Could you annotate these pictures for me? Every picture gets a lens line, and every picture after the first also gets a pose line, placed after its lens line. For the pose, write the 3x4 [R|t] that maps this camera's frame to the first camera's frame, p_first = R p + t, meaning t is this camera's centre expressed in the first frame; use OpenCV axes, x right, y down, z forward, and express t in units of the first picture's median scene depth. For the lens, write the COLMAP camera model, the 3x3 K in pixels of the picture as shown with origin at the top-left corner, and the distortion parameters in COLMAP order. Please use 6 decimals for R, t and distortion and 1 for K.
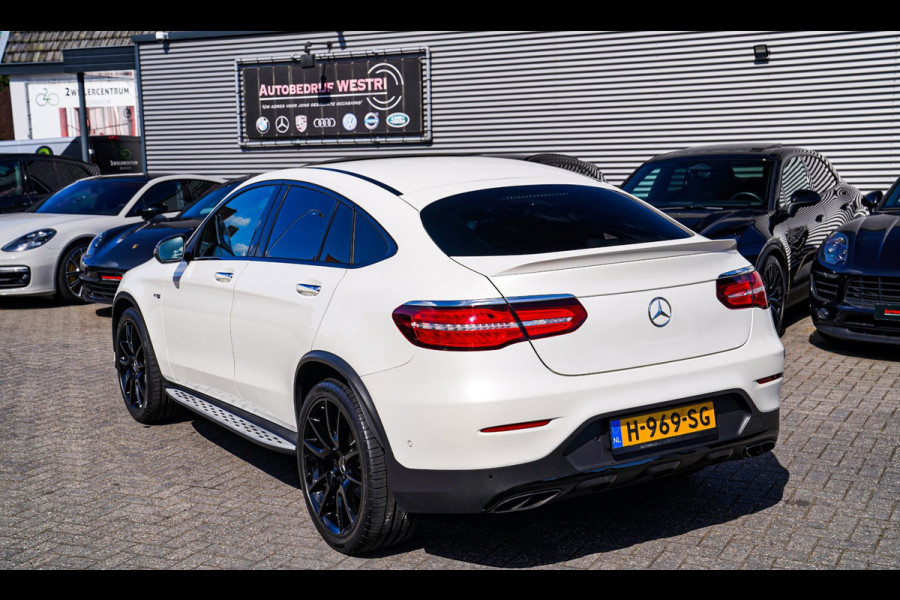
lens RADIAL K [[1118.9, 0, 450.0], [0, 1118.9, 300.0], [0, 0, 1]] dist [0.116927, 0.063760]
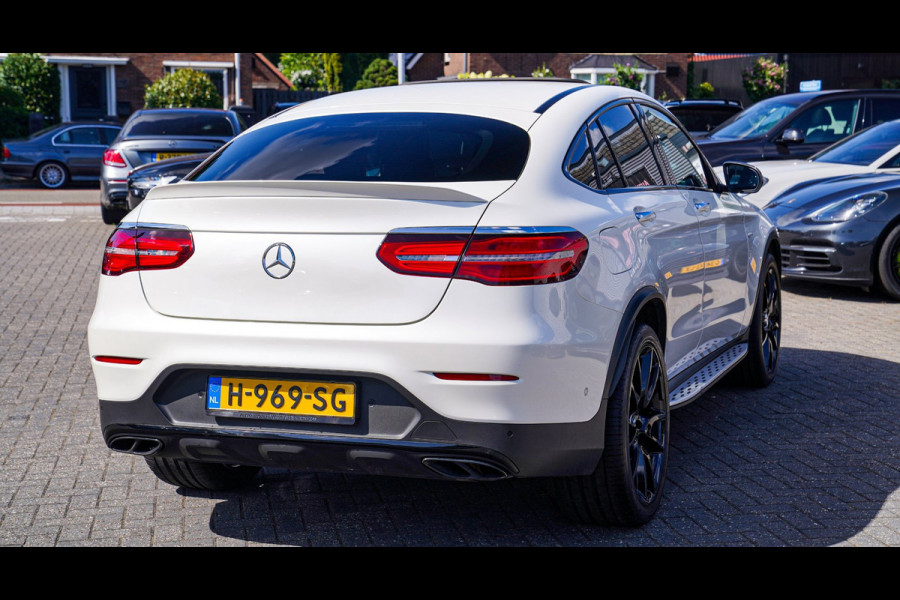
lens RADIAL K [[1424.9, 0, 450.0], [0, 1424.9, 300.0], [0, 0, 1]] dist [0.292908, -0.049765]
pose [[0.608913, 0.121911, -0.783813, 0.288442], [-0.115572, 0.991210, 0.064385, -0.011403], [0.784773, 0.051382, 0.617650, 0.117052]]
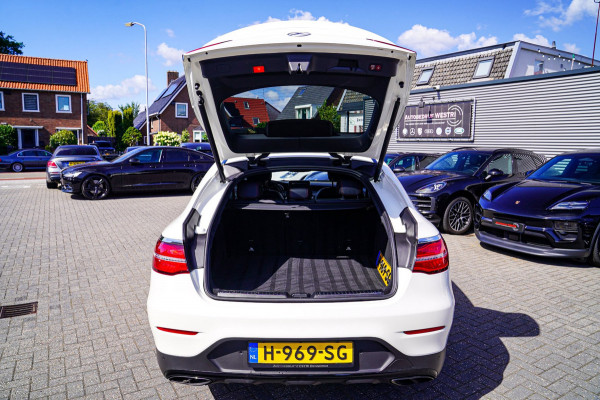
lens RADIAL K [[415.6, 0, 300.0], [0, 415.6, 200.0], [0, 0, 1]] dist [-0.131916, 0.088563]
pose [[0.851940, 0.099933, -0.514016, 0.110061], [-0.096626, 0.994765, 0.033248, -0.021437], [0.514648, 0.021342, 0.857136, 0.156778]]
